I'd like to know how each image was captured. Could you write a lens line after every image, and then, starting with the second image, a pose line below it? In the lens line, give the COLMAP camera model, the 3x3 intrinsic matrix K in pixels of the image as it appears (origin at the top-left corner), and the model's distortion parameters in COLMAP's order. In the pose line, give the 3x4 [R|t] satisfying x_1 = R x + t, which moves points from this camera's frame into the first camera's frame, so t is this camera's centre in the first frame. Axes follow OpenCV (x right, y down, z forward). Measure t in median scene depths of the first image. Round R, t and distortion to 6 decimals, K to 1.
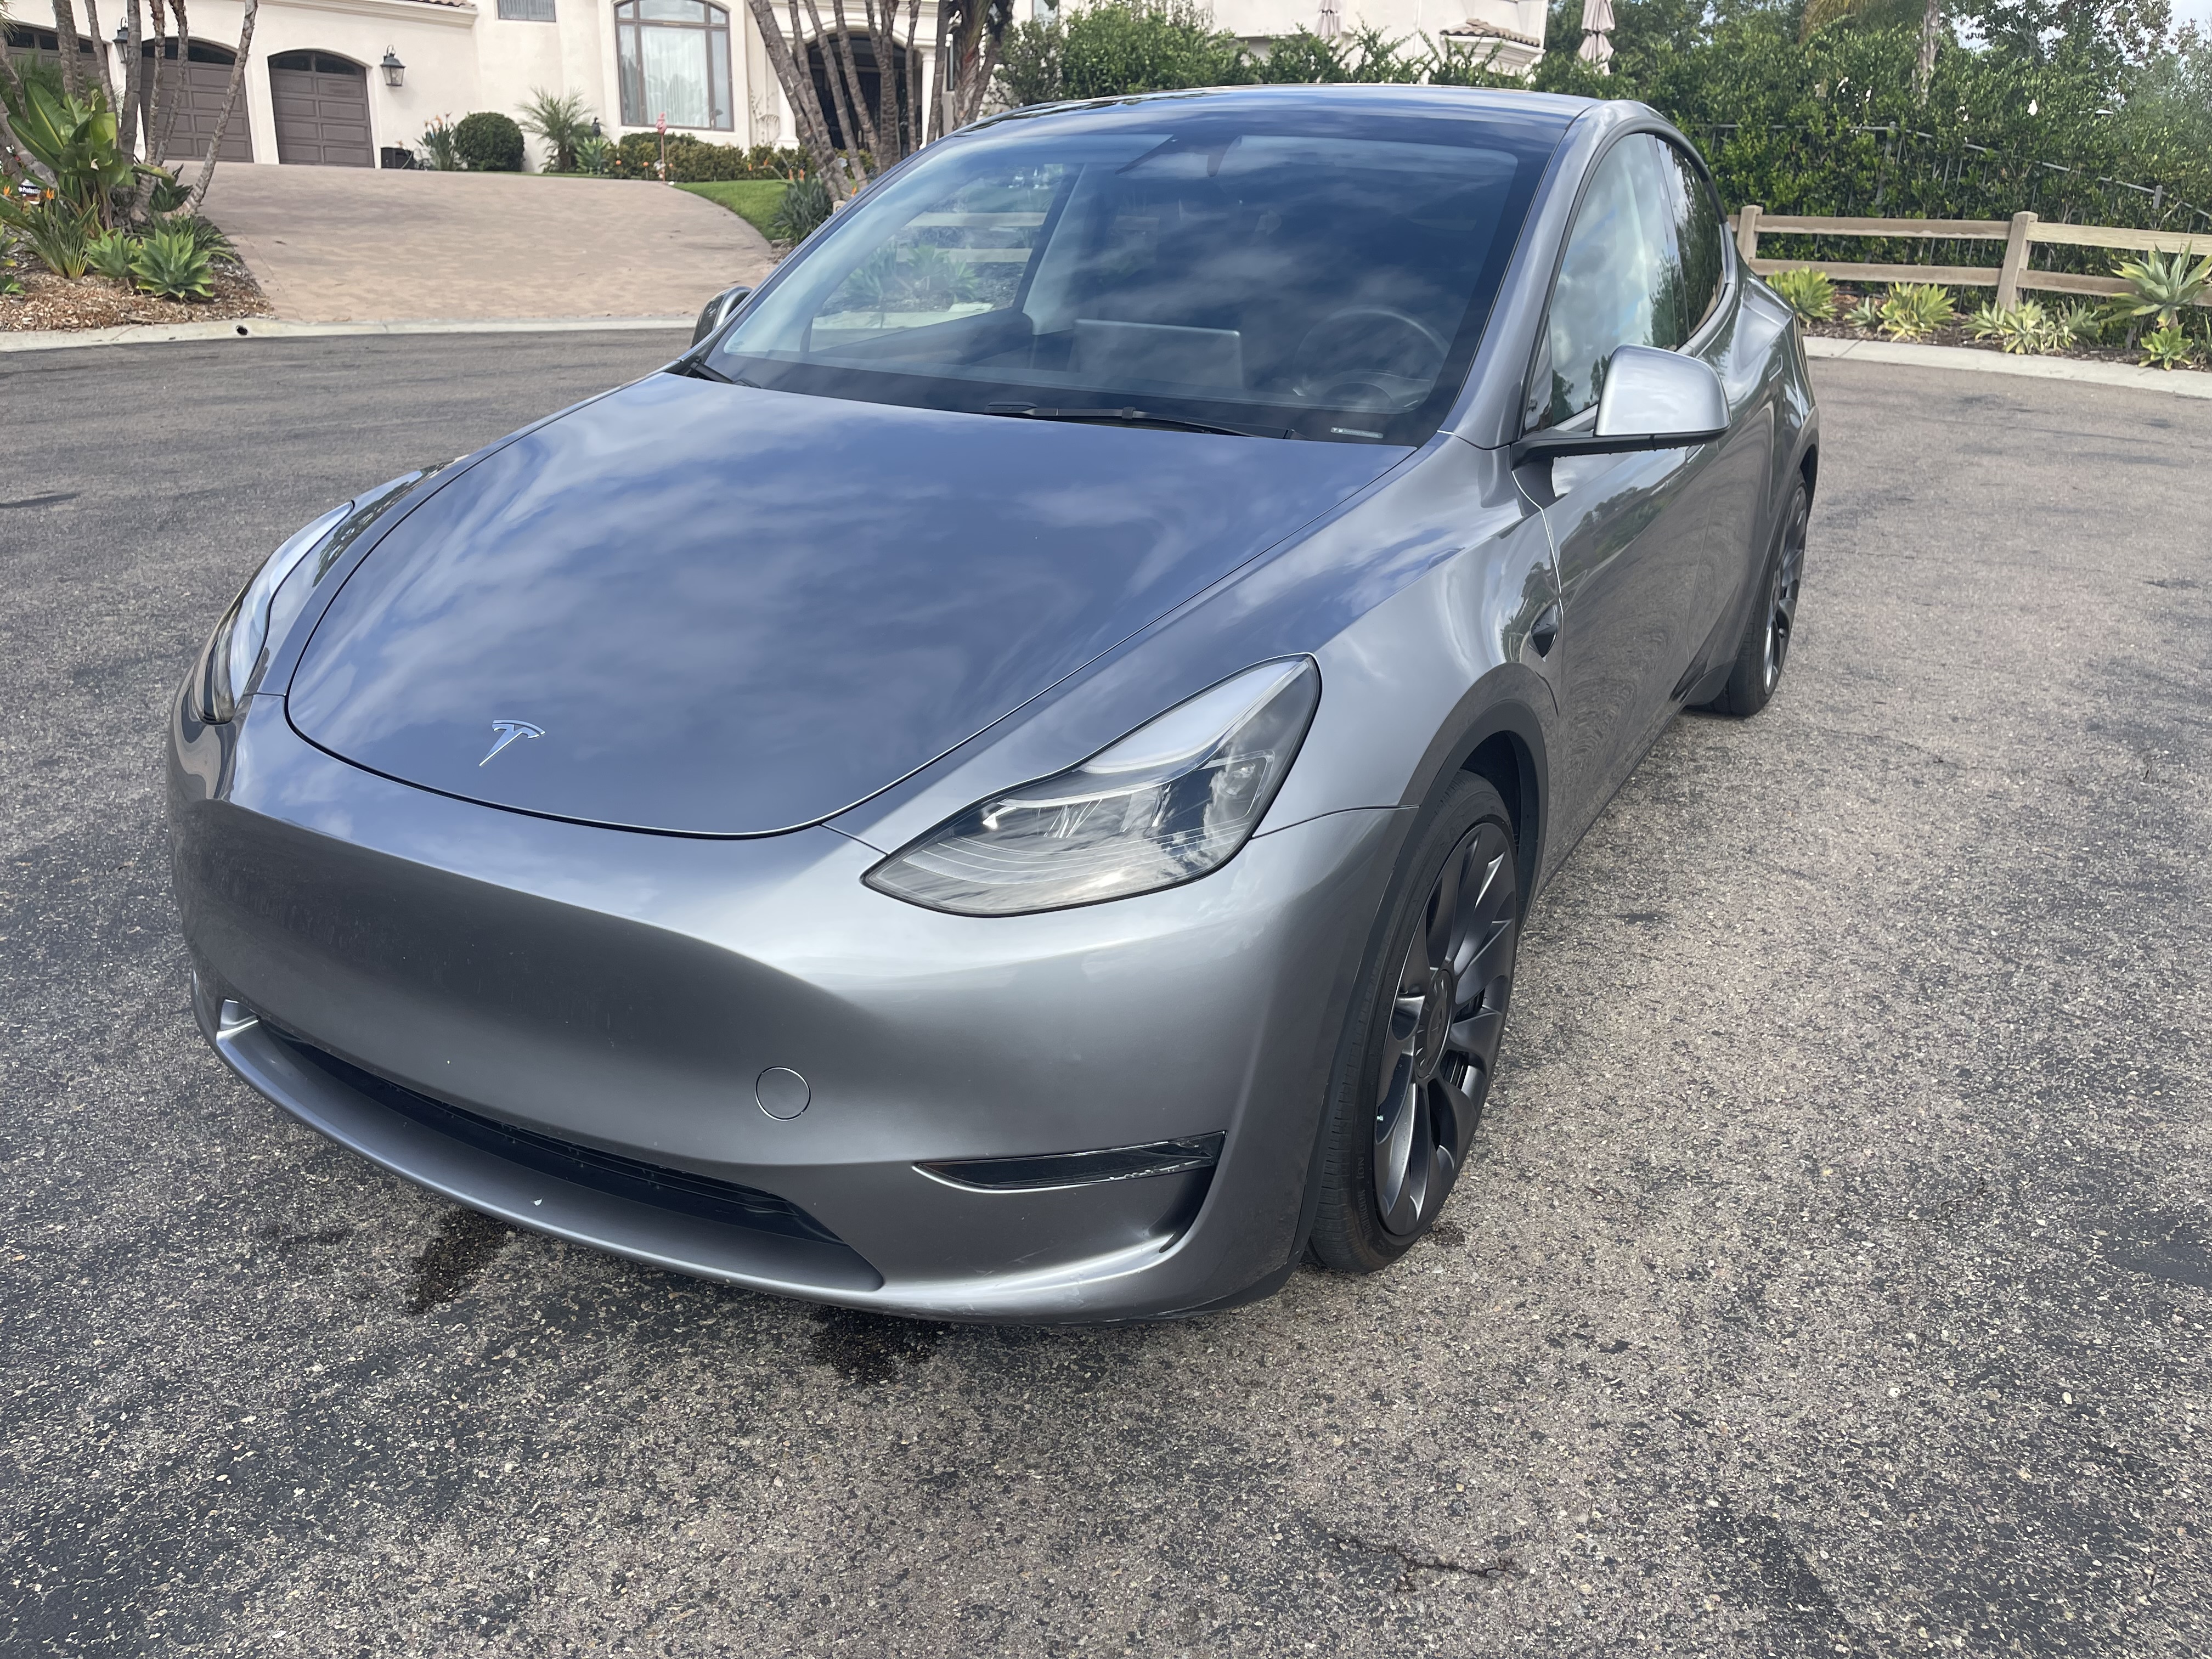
lens RADIAL K [[1674.2, 0, 1121.3], [0, 1674.2, 817.2], [0, 0, 1]] dist [0.075235, -0.102641]
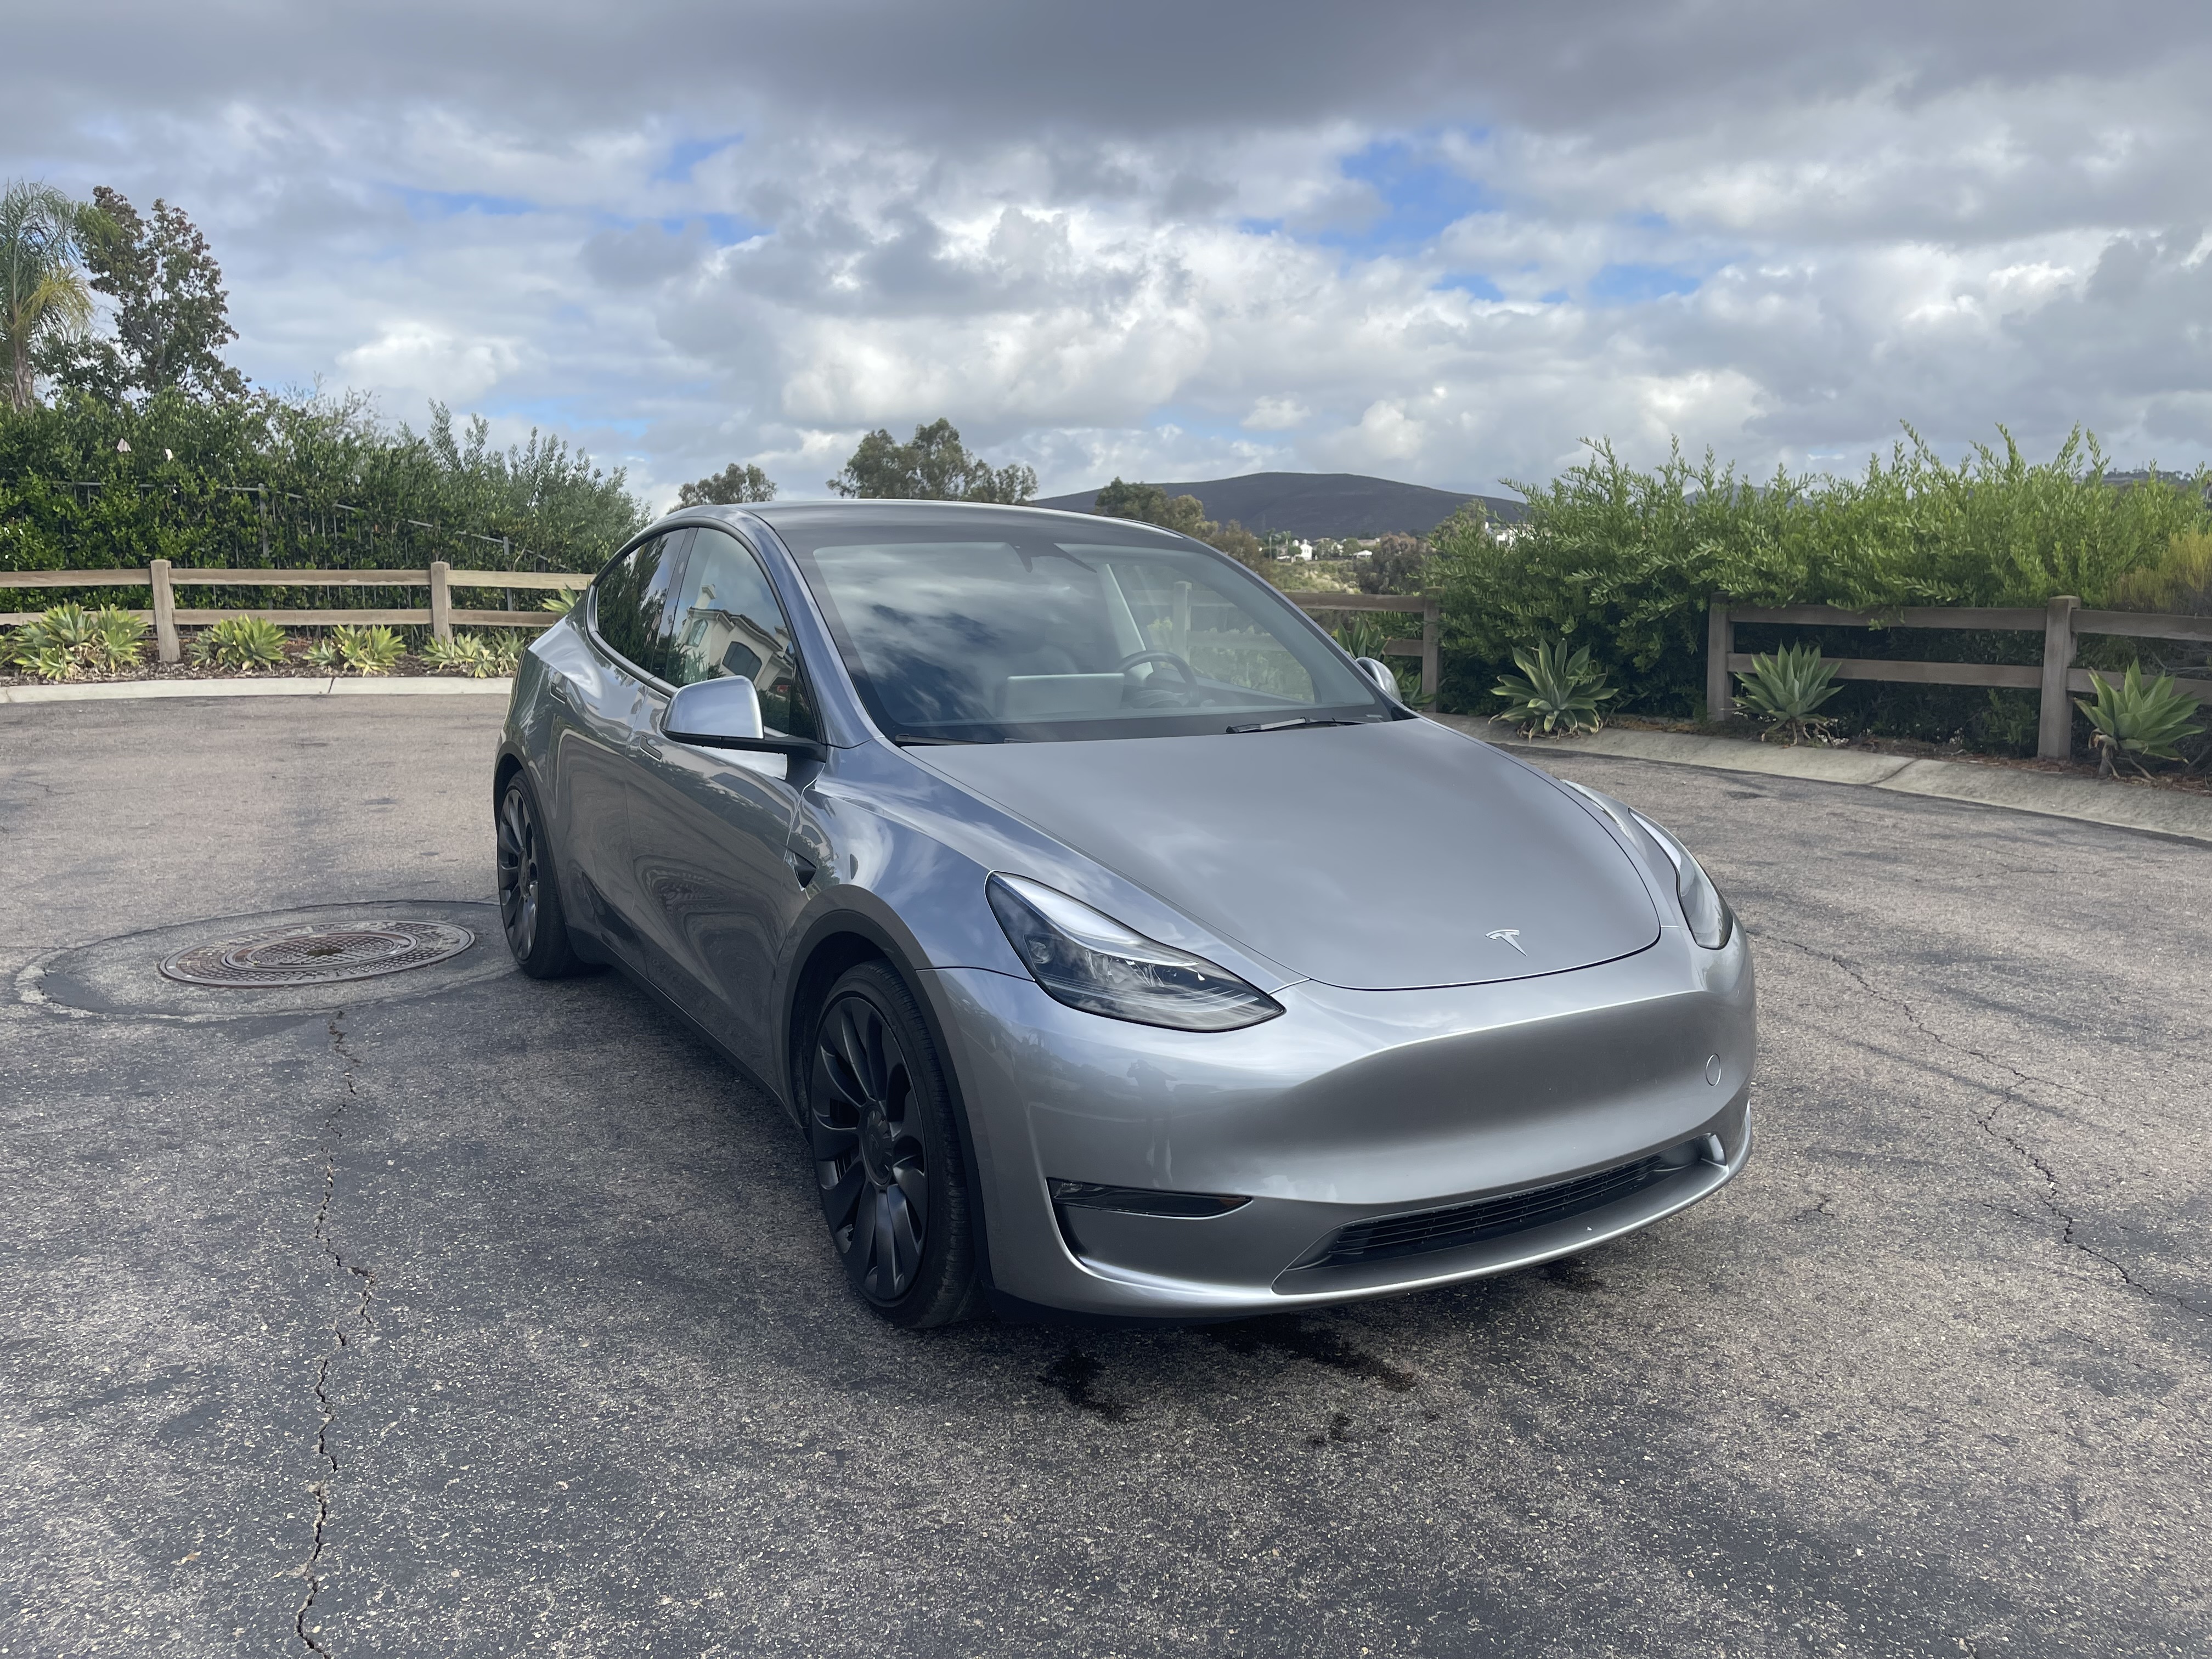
lens RADIAL K [[1674.2, 0, 1111.1], [0, 1674.2, 863.2], [0, 0, 1]] dist [0.075235, -0.102641]
pose [[0.495662, -0.177672, 0.850148, -1.244709], [0.311089, 0.950225, 0.017213, -0.171576], [-0.810890, 0.255940, 0.526262, 0.319723]]
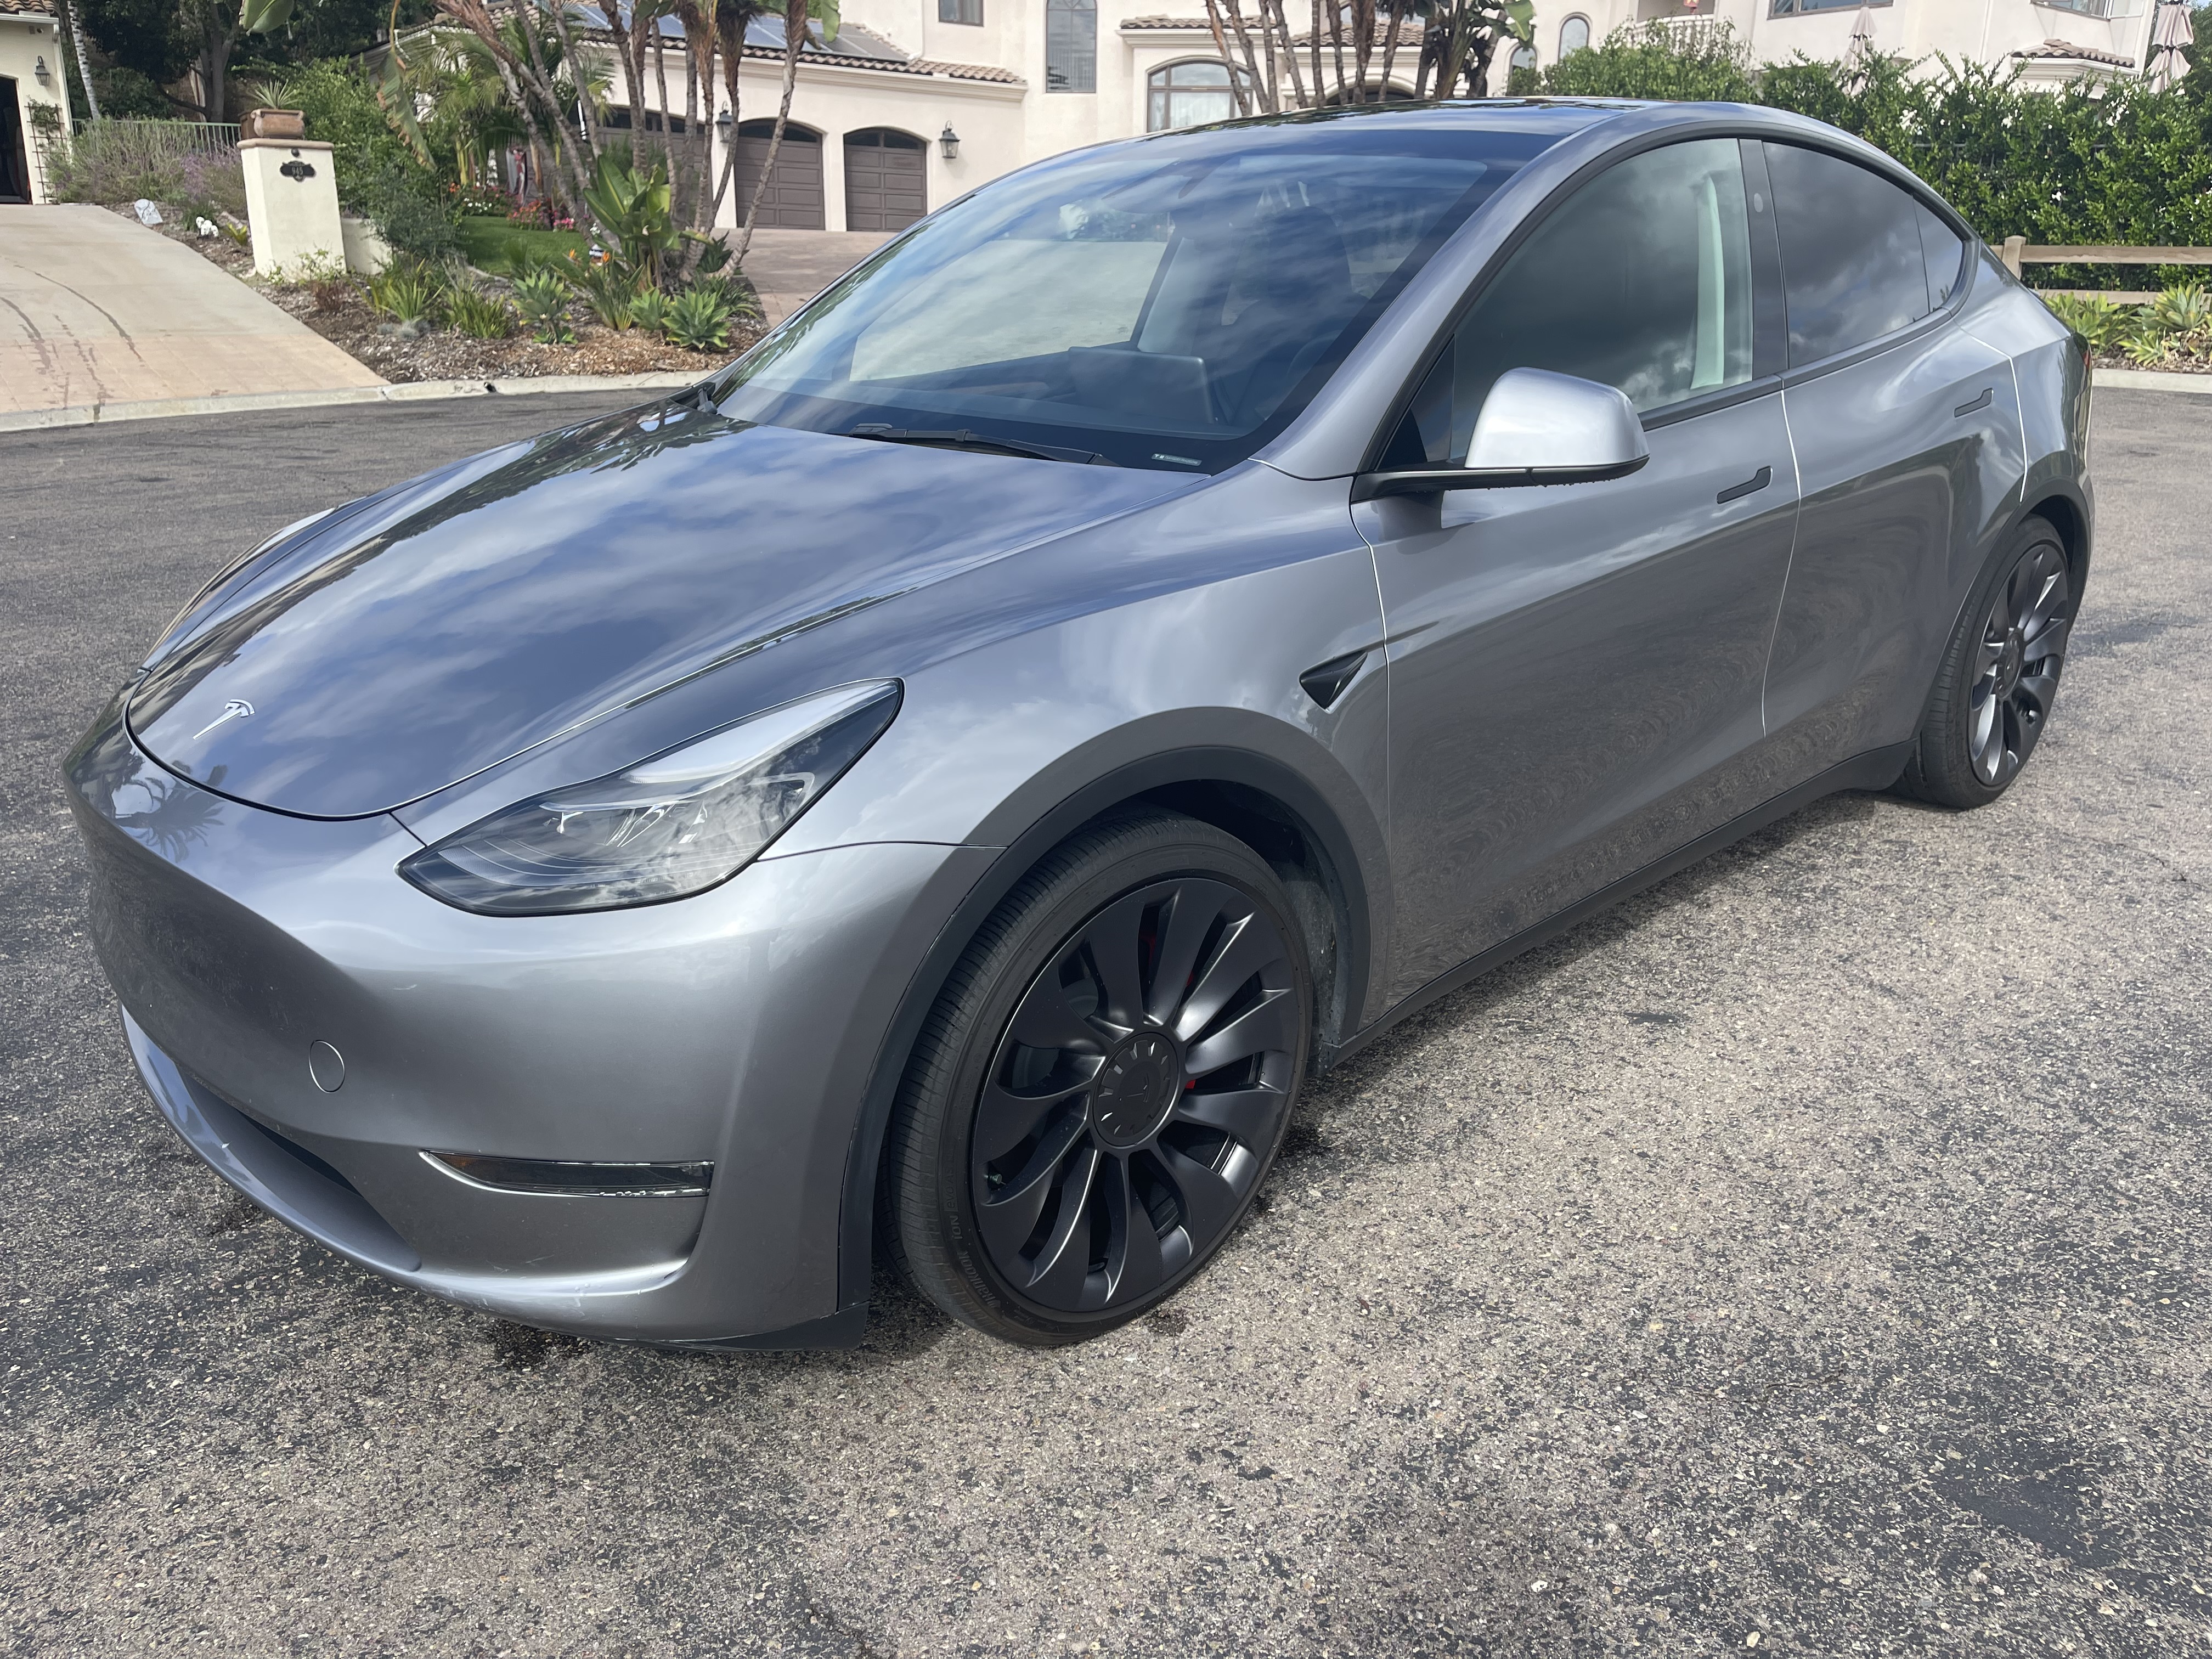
lens RADIAL K [[1674.2, 0, 1120.9], [0, 1674.2, 819.1], [0, 0, 1]] dist [0.075235, -0.102641]
pose [[0.953046, 0.078296, -0.292527, 0.346447], [-0.086051, 0.996196, -0.013717, -0.009693], [0.290341, 0.038245, 0.956159, 0.084188]]
